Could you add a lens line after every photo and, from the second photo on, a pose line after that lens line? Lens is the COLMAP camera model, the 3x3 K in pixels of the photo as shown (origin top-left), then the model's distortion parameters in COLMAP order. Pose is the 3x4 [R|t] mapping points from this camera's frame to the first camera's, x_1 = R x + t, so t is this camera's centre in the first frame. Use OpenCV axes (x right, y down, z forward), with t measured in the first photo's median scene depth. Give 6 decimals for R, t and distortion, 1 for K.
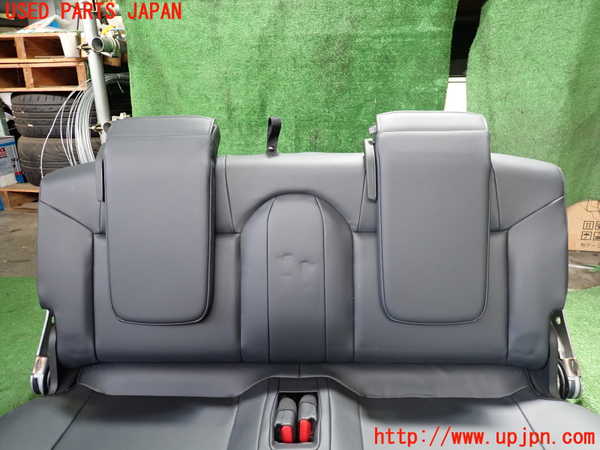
lens RADIAL K [[450.7, 0, 299.9], [0, 450.7, 225.8], [0, 0, 1]] dist [0.013701, -0.005176]
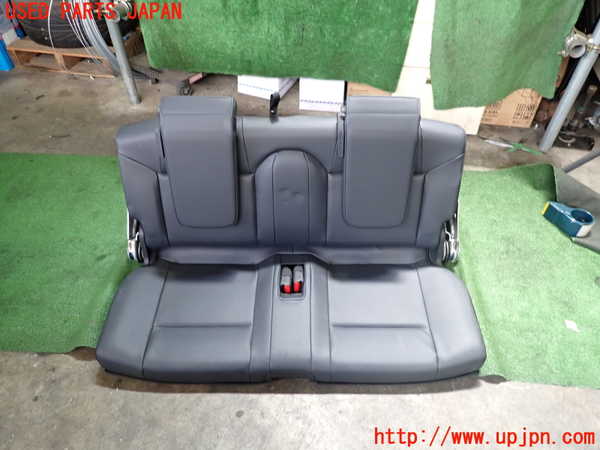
lens RADIAL K [[450.7, 0, 297.4], [0, 450.7, 226.1], [0, 0, 1]] dist [0.013701, -0.005176]
pose [[0.999453, -0.009542, 0.031673, -0.037153], [-0.005729, 0.893091, 0.449840, -0.511967], [-0.032579, -0.449776, 0.892547, -0.452616]]
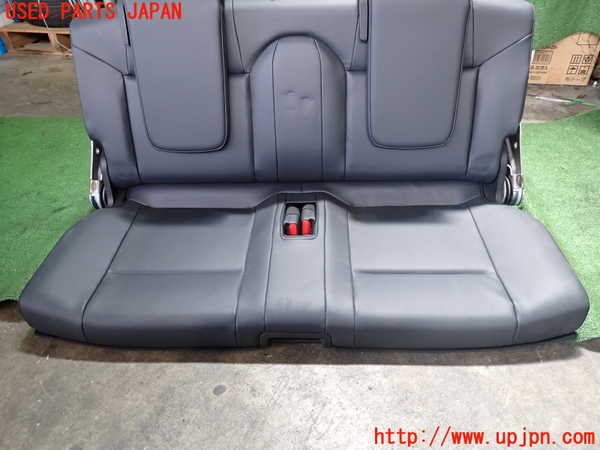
lens RADIAL K [[450.7, 0, 297.7], [0, 450.7, 226.5], [0, 0, 1]] dist [0.013701, -0.005176]
pose [[0.999882, -0.012421, -0.009009, -0.002065], [0.014740, 0.940632, 0.339107, -0.004807], [0.004262, -0.339200, 0.940705, -0.228253]]
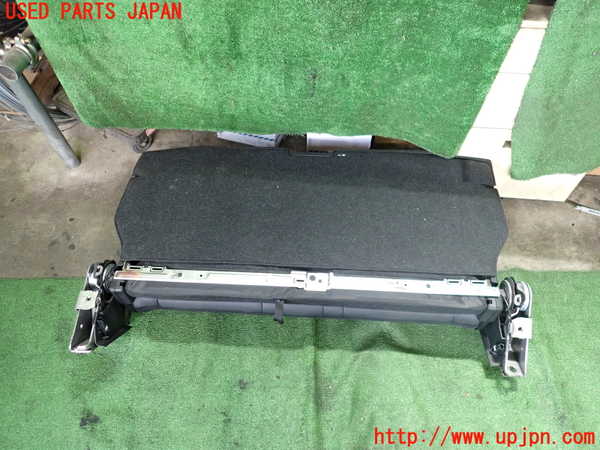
lens RADIAL K [[450.7, 0, 301.9], [0, 450.7, 225.4], [0, 0, 1]] dist [0.013701, -0.005176]
pose [[0.995111, -0.085498, 0.049436, -0.076038], [0.036019, 0.780267, 0.624408, -0.886147], [-0.091959, -0.619575, 0.779532, 0.575387]]
